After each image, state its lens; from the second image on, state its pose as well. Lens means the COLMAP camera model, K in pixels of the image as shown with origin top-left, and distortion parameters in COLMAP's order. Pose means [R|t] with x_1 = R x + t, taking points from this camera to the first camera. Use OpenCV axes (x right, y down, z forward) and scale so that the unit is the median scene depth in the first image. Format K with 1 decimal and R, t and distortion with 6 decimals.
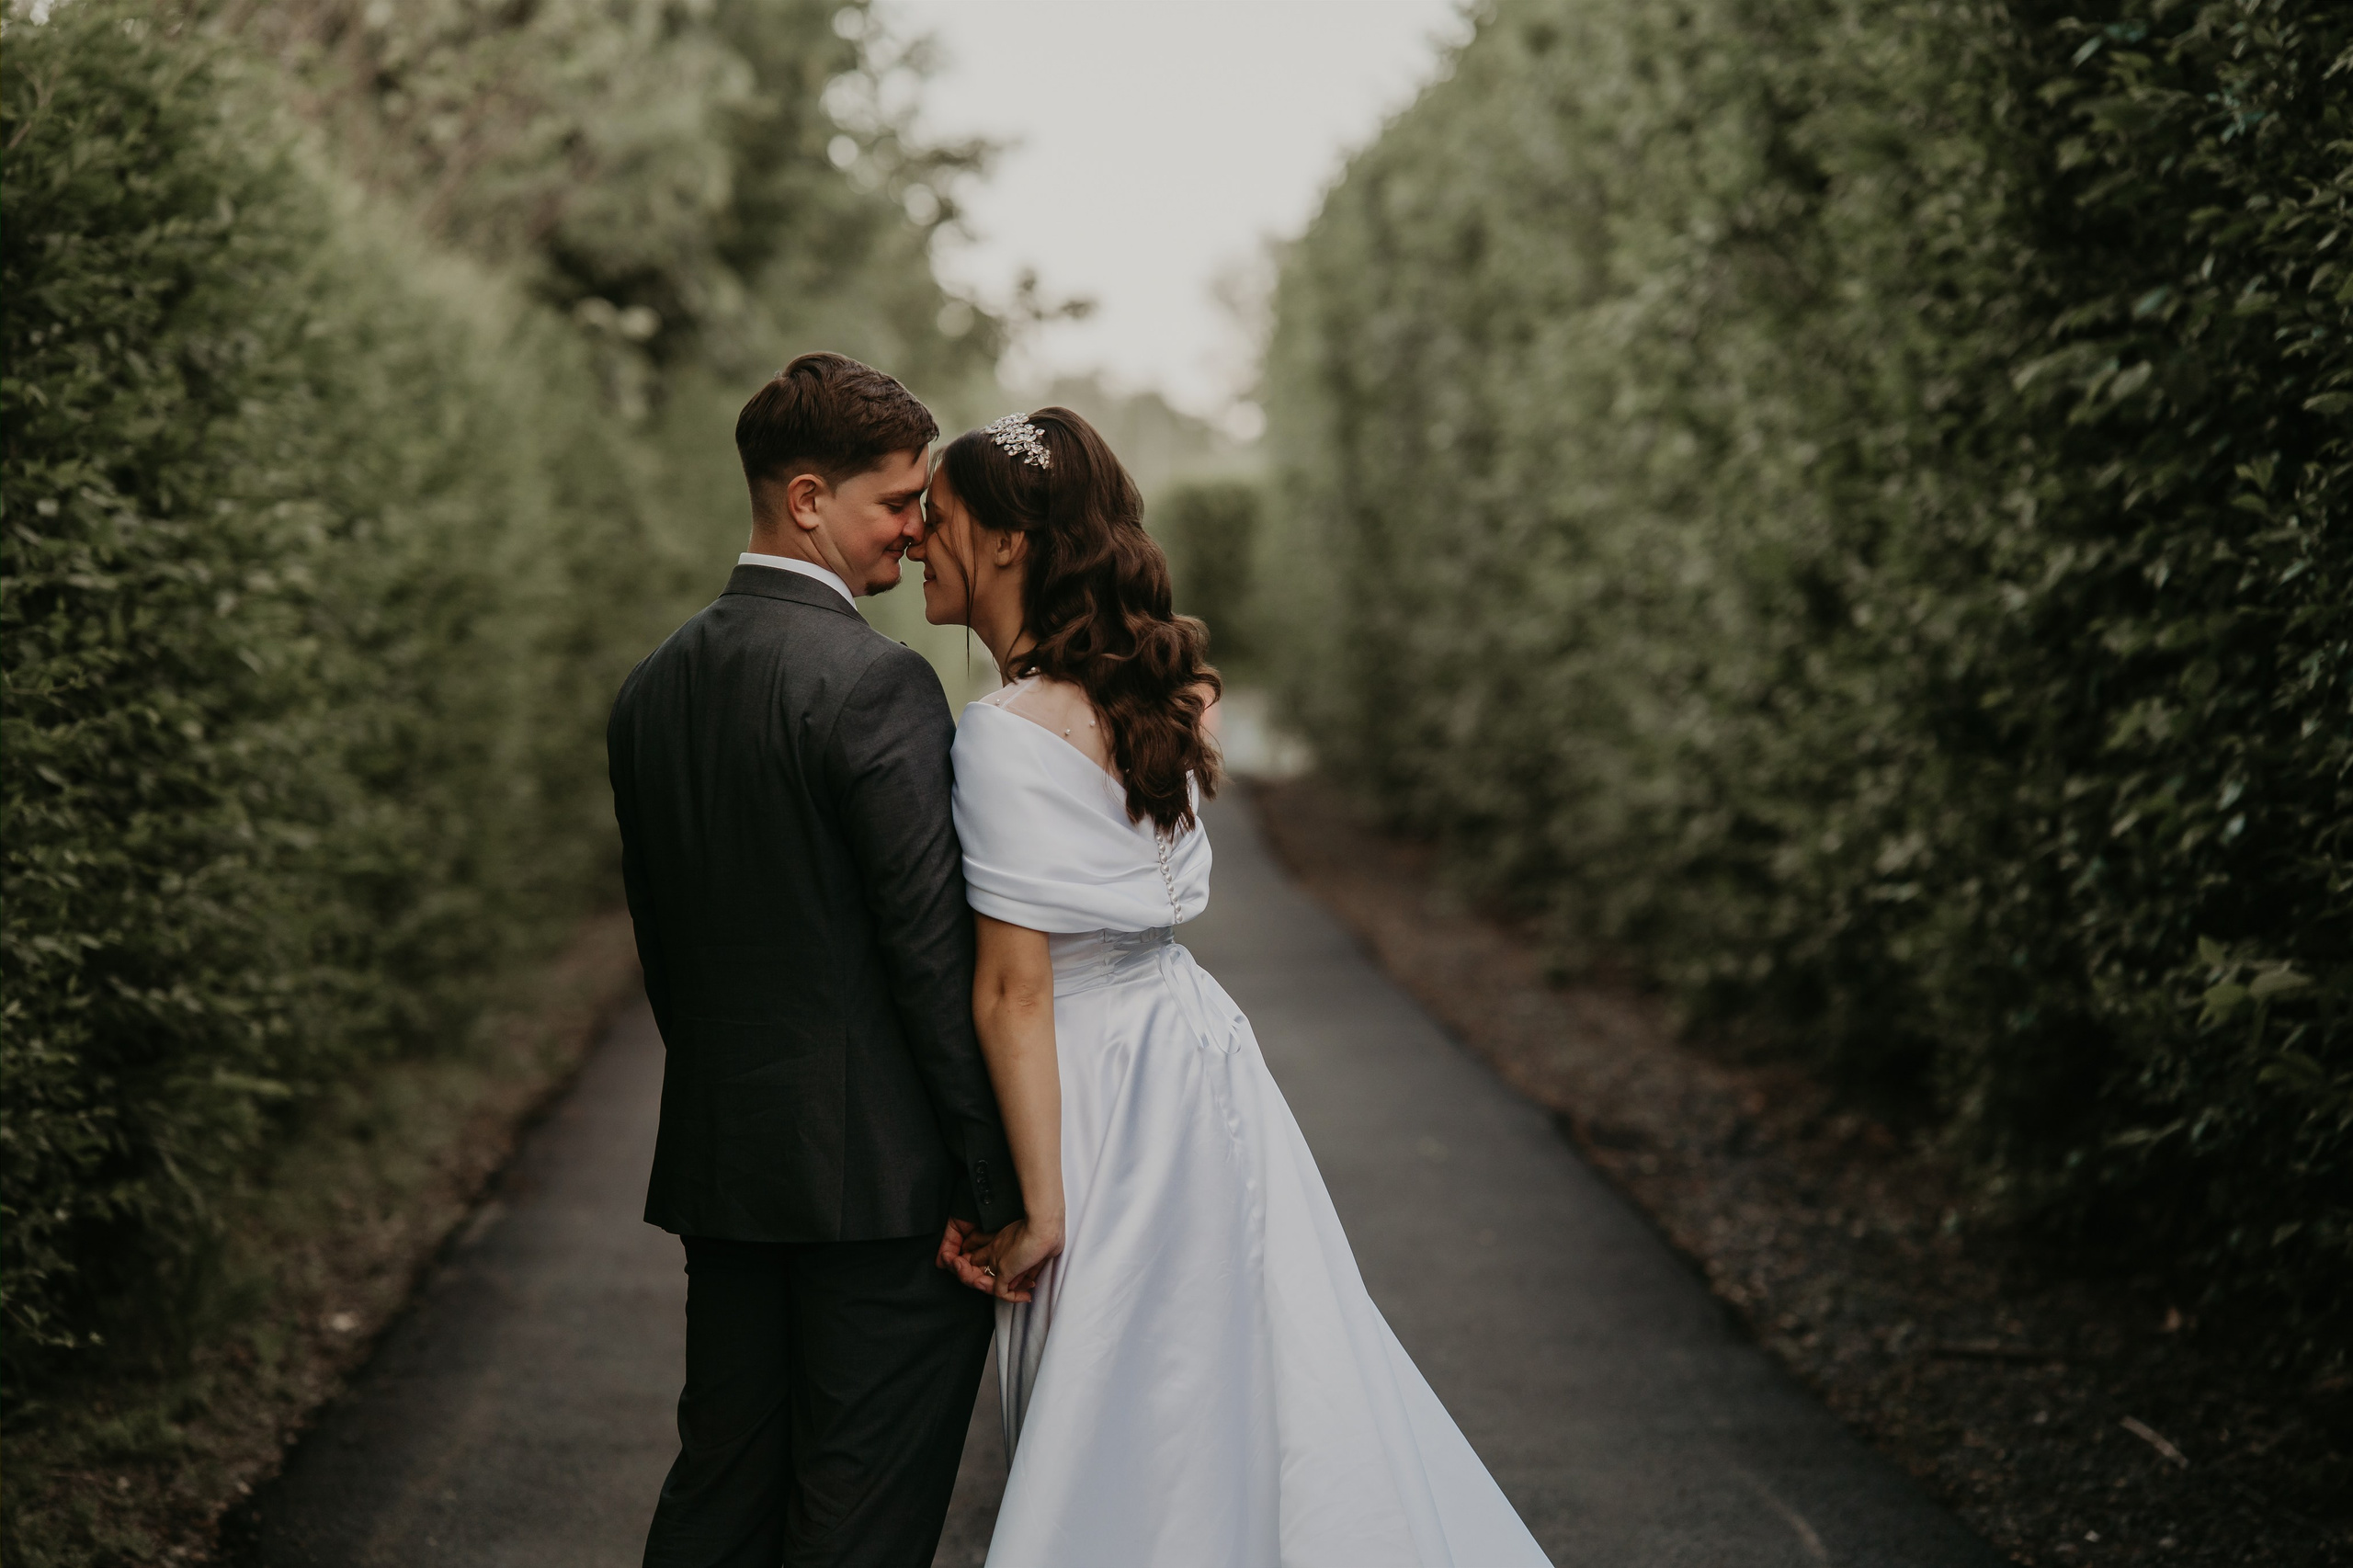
lens RADIAL K [[5587.2, 0, 1176.5], [0, 5587.2, 784.0], [0, 0, 1]] dist [-0.144249, -0.082443]
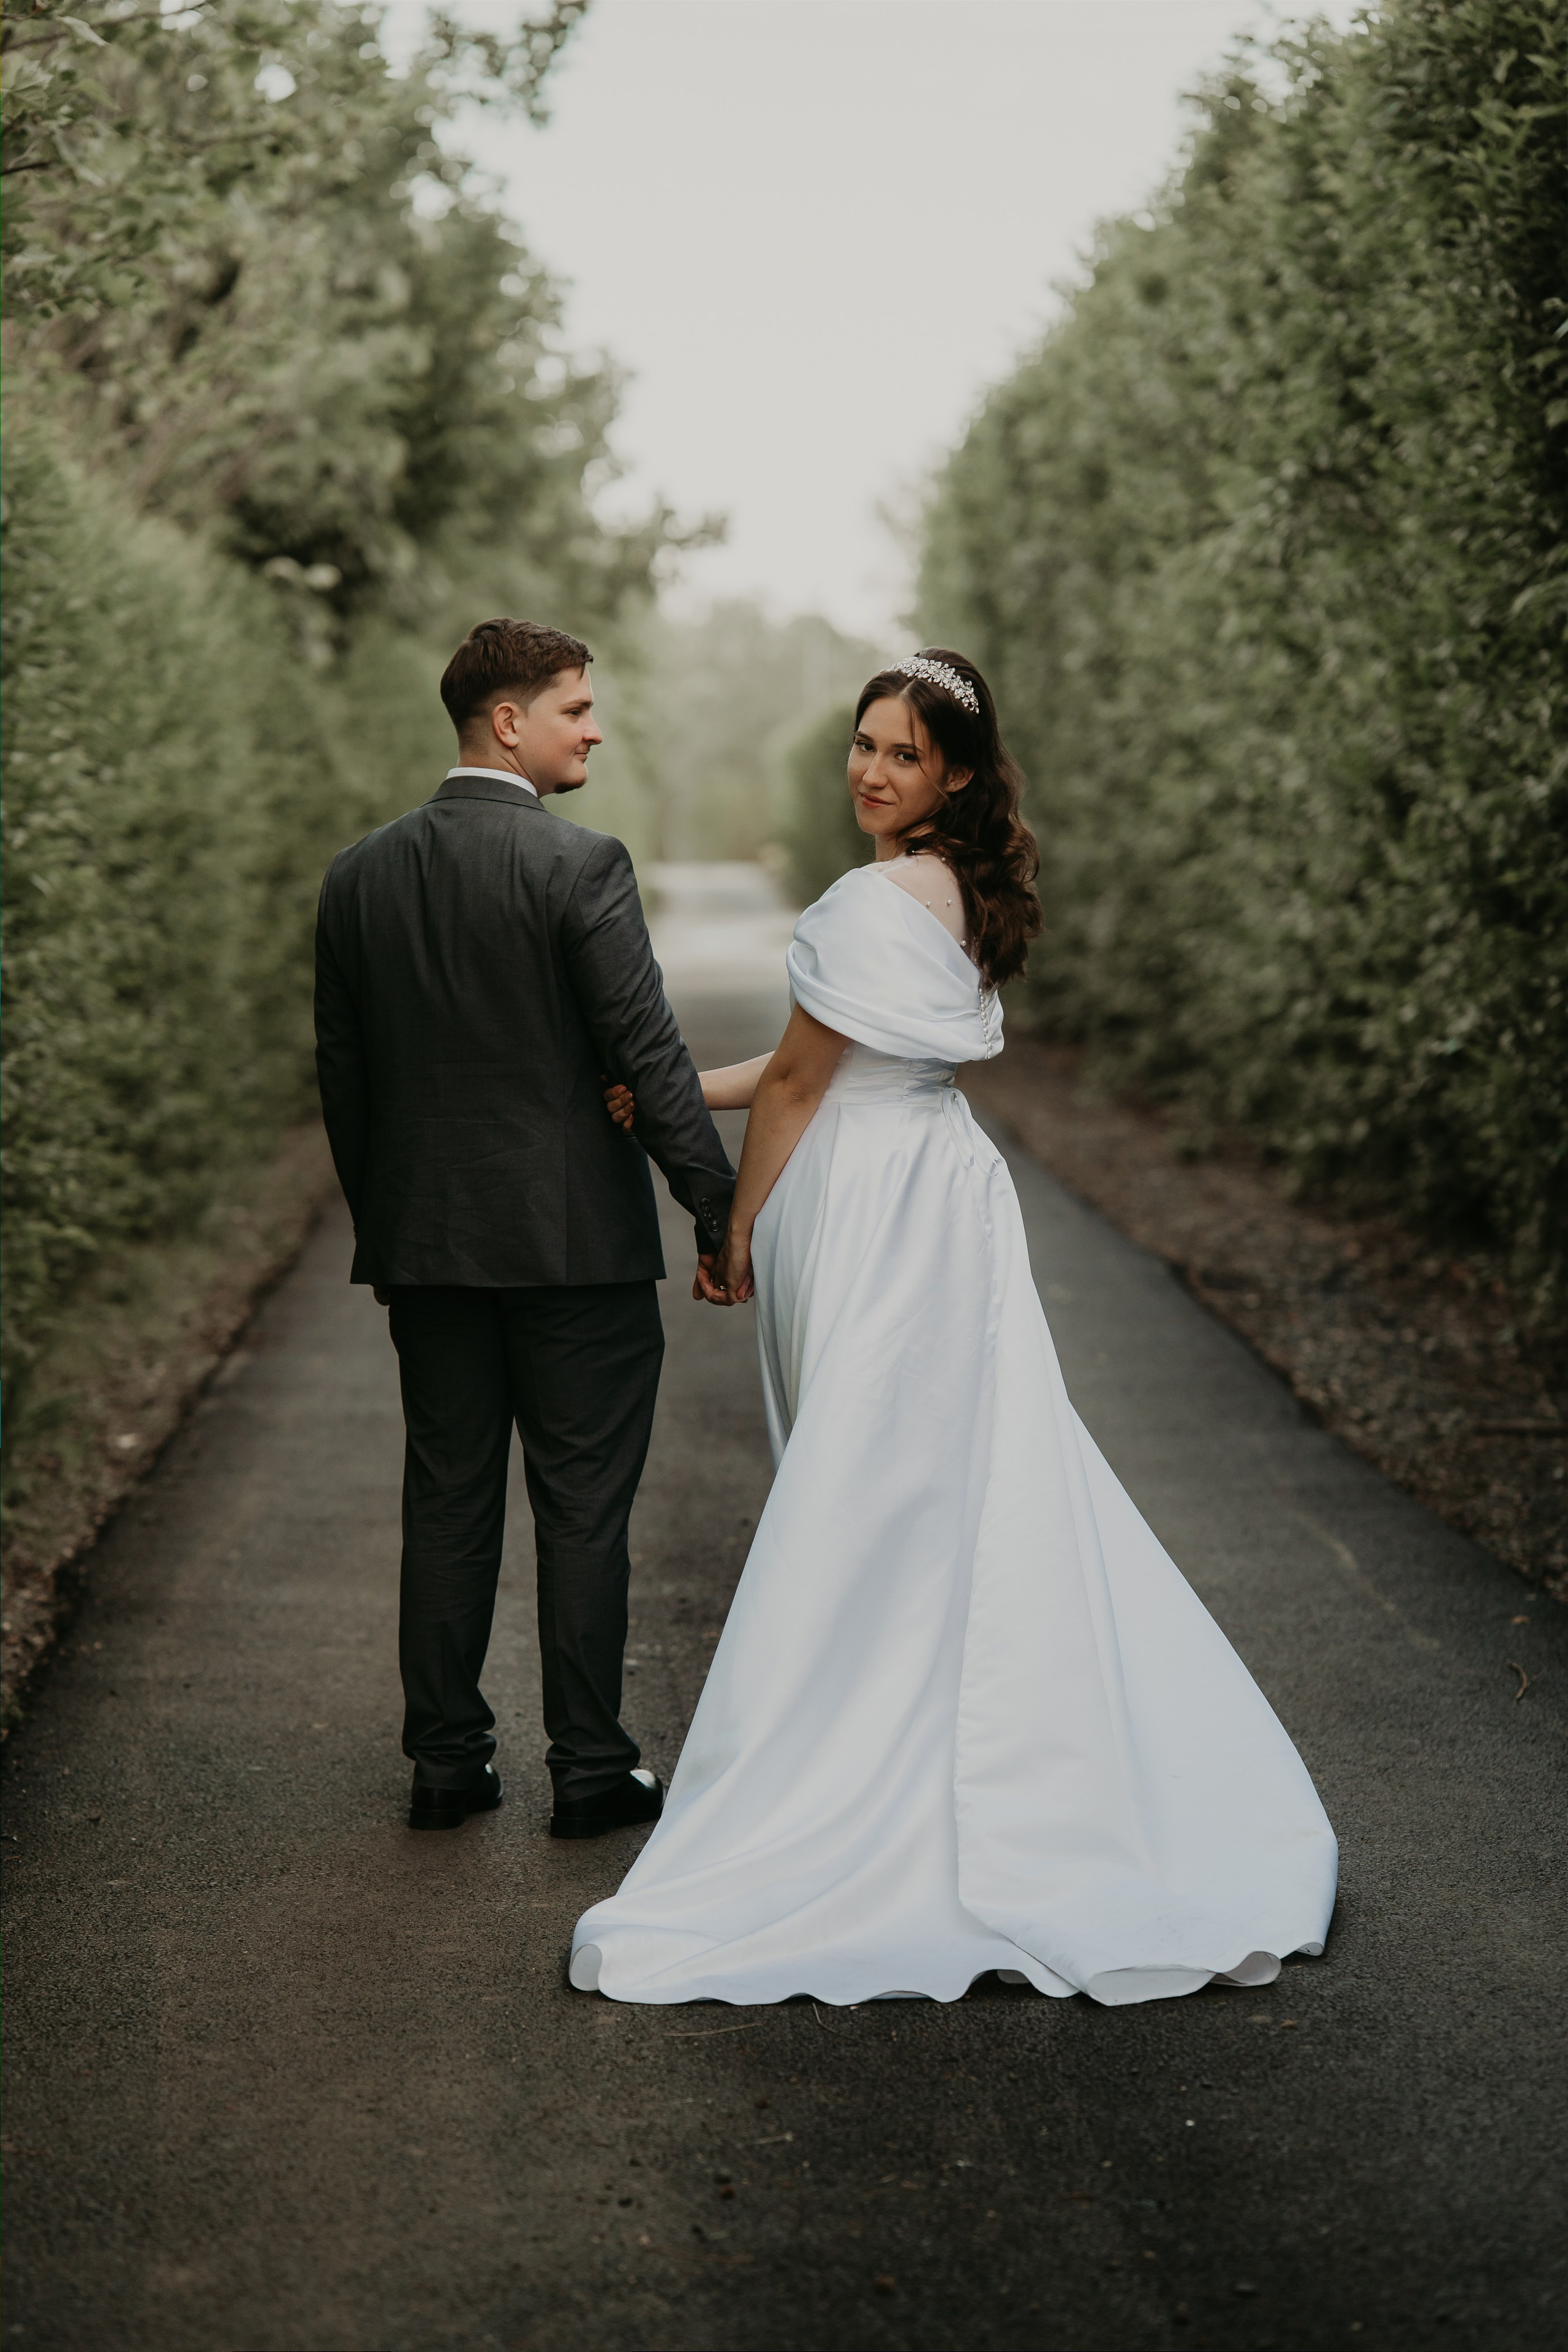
lens RADIAL K [[5756.7, 0, 784.0], [0, 5756.7, 1176.0], [0, 0, 1]] dist [-0.297613, -0.377426]
pose [[0.999531, -0.027734, -0.012979, 0.004998], [0.028070, 0.999257, 0.026419, 0.008435], [0.012237, -0.026771, 0.999567, -0.148681]]
